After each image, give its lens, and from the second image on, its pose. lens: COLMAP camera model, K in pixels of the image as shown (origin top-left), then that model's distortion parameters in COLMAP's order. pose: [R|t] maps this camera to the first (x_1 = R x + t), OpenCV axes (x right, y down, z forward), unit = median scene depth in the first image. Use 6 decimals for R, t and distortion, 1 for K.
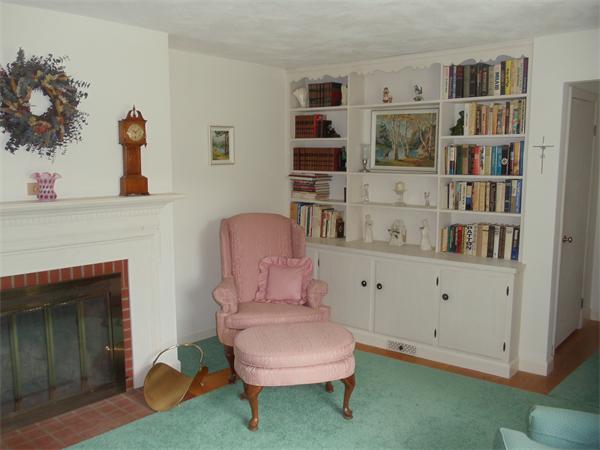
lens RADIAL K [[598.0, 0, 300.0], [0, 598.0, 225.0], [0, 0, 1]] dist [0.009932, 0.016021]
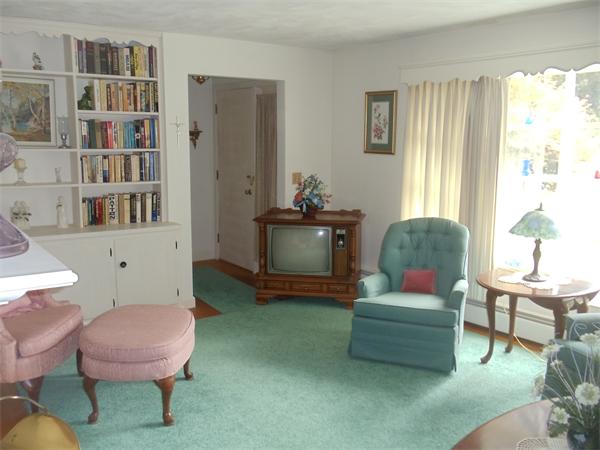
lens RADIAL K [[598.0, 0, 300.0], [0, 598.0, 225.0], [0, 0, 1]] dist [0.009932, 0.016021]
pose [[0.249704, -0.146103, 0.957237, -0.670166], [0.096066, 0.987413, 0.125650, -0.051494], [-0.963545, 0.060583, 0.260596, 0.408987]]
